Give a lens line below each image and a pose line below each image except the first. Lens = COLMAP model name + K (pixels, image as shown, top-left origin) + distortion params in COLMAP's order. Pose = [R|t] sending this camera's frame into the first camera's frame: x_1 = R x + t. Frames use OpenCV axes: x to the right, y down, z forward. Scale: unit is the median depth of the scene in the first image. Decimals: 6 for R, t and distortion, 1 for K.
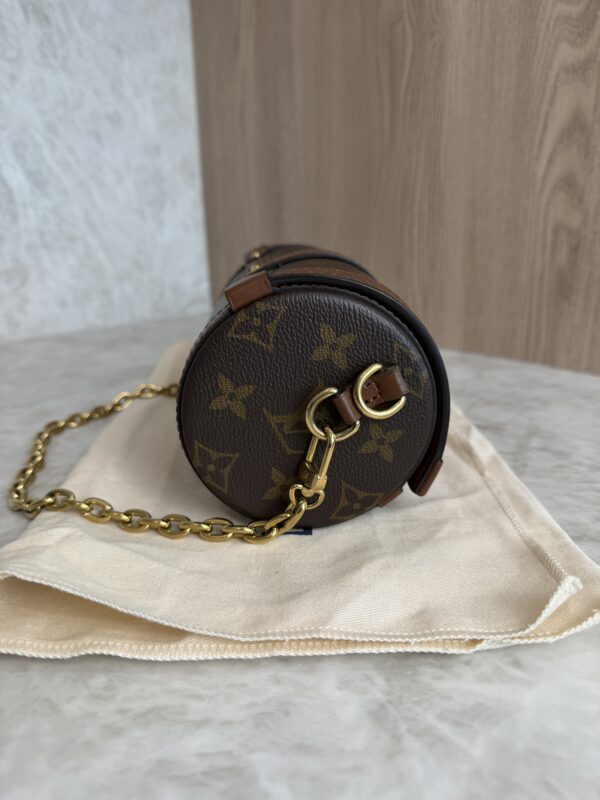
lens RADIAL K [[605.7, 0, 300.0], [0, 605.7, 400.0], [0, 0, 1]] dist [-0.010575, -0.009287]
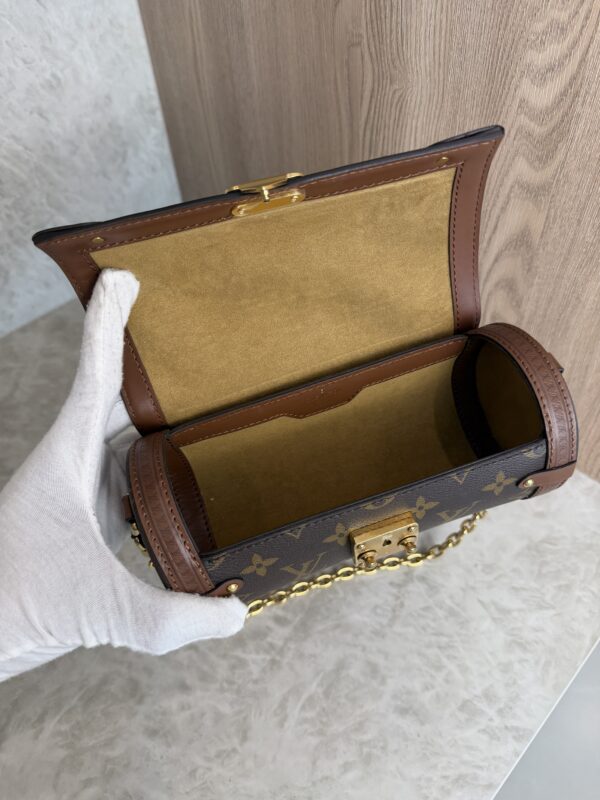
lens RADIAL K [[605.7, 0, 300.0], [0, 605.7, 400.0], [0, 0, 1]] dist [-0.010575, -0.009287]
pose [[0.998872, -0.002503, -0.047413, 0.131530], [0.026426, 0.858940, 0.511395, -0.683961], [0.039445, -0.512071, 0.858037, 0.012335]]
